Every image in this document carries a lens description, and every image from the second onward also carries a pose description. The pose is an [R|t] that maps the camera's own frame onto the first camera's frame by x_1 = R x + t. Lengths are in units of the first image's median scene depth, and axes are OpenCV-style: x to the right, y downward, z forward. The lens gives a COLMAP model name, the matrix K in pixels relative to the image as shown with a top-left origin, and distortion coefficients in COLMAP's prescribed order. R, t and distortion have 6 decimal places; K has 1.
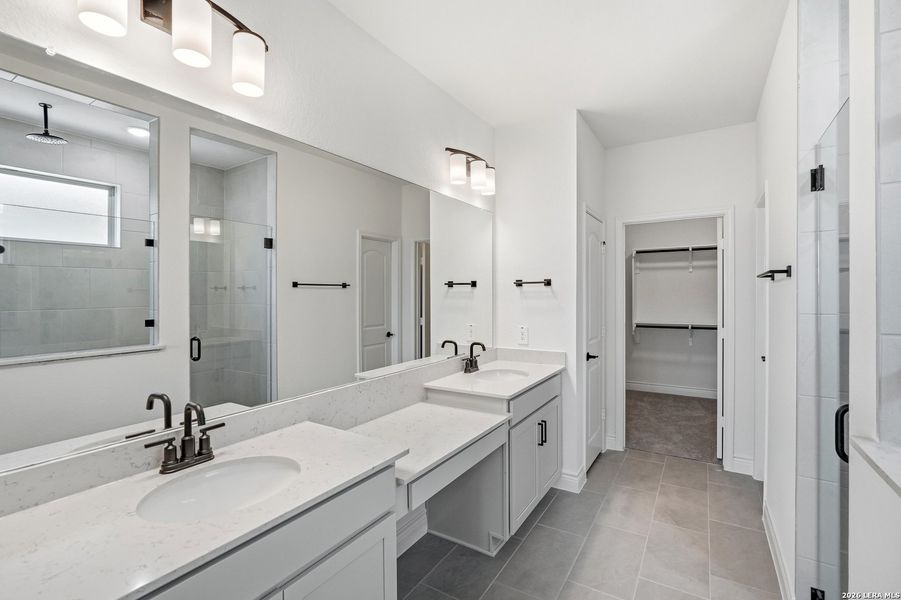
lens RADIAL K [[410.8, 0, 443.6], [0, 410.8, 296.5], [0, 0, 1]] dist [-0.009373, 0.003349]
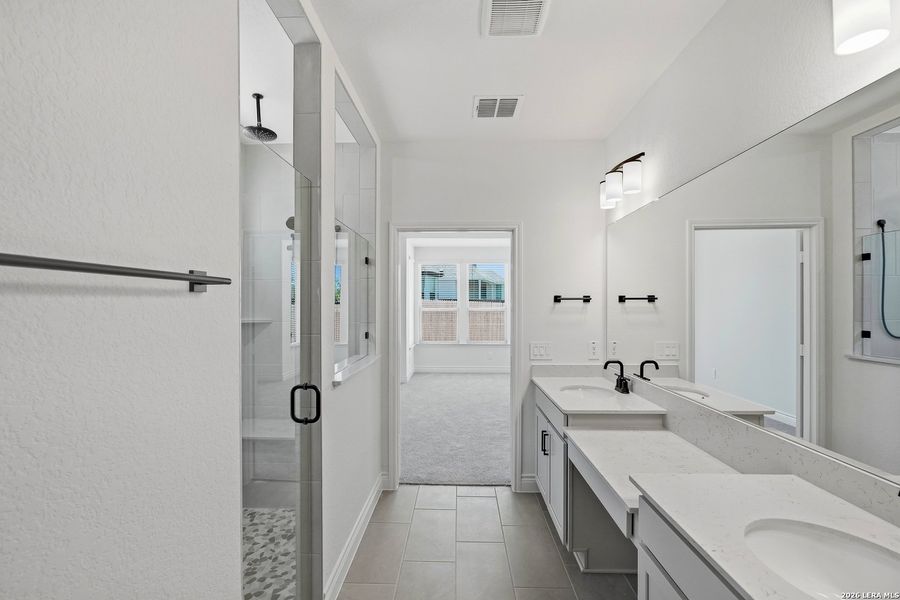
lens RADIAL K [[410.3, 0, 451.2], [0, 410.3, 301.1], [0, 0, 1]] dist [-0.009373, 0.003349]
pose [[0.853016, 0.010859, 0.521772, -0.752739], [0.002740, 0.999677, -0.025283, -0.003273], [-0.521877, 0.022997, 0.852711, 0.393508]]
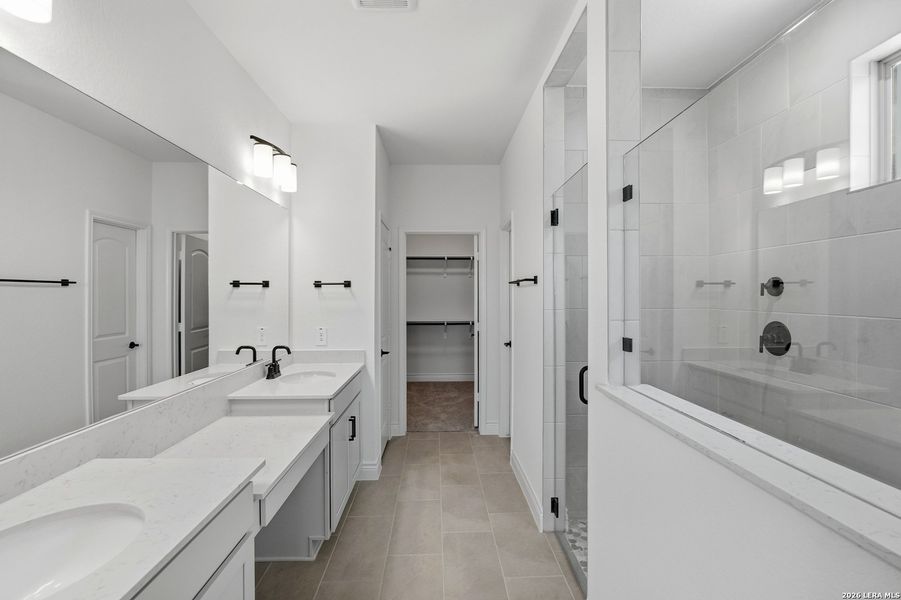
lens RADIAL K [[412.1, 0, 450.6], [0, 412.1, 294.8], [0, 0, 1]] dist [-0.011456, 0.000553]
pose [[0.826992, 0.004864, 0.562193, -0.120072], [-0.000724, 0.999971, -0.007587, 0.000319], [-0.562213, 0.005867, 0.826971, -0.006810]]
